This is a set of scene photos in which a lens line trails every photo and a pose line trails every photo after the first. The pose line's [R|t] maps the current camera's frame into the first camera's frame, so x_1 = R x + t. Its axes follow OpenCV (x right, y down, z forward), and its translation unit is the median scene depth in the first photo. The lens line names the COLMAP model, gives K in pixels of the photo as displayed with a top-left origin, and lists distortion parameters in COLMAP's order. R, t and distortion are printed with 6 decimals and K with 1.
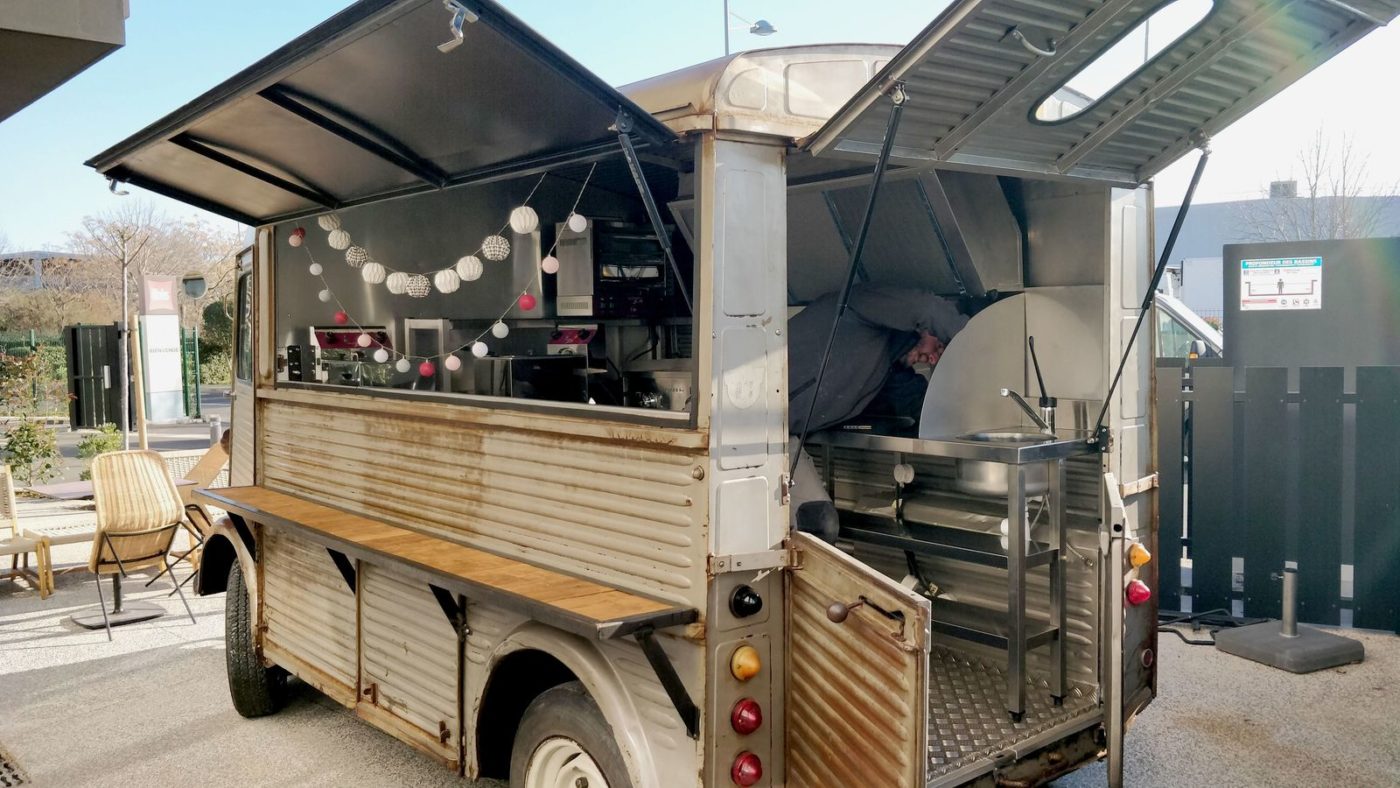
lens RADIAL K [[1131.4, 0, 695.8], [0, 1131.4, 396.7], [0, 0, 1]] dist [0.100654, -0.098901]
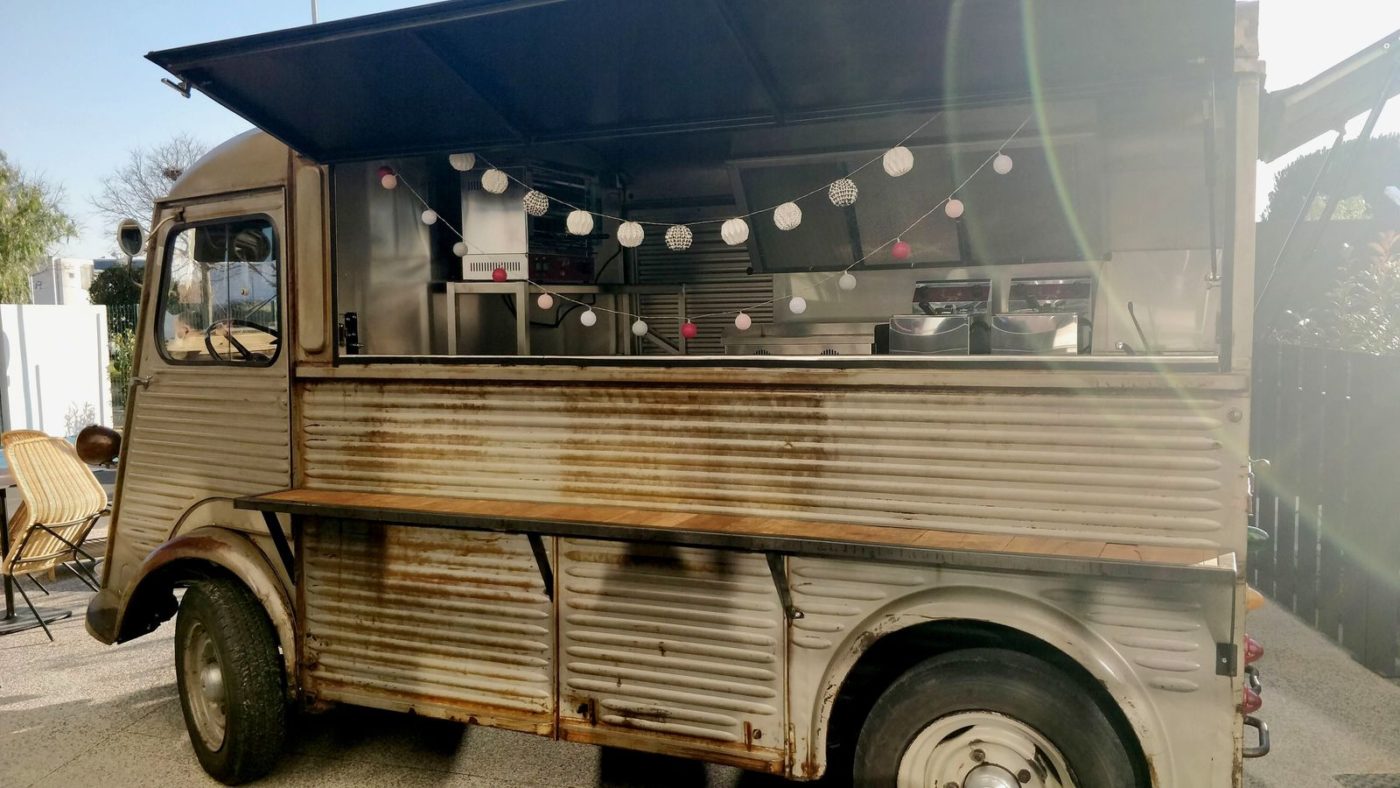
lens RADIAL K [[1131.4, 0, 699.1], [0, 1131.4, 388.7], [0, 0, 1]] dist [0.100654, -0.098901]
pose [[0.891119, -0.041883, 0.451832, -0.621226], [0.037474, 0.999123, 0.018707, 0.005084], [-0.452219, 0.000262, 0.891907, 0.210999]]
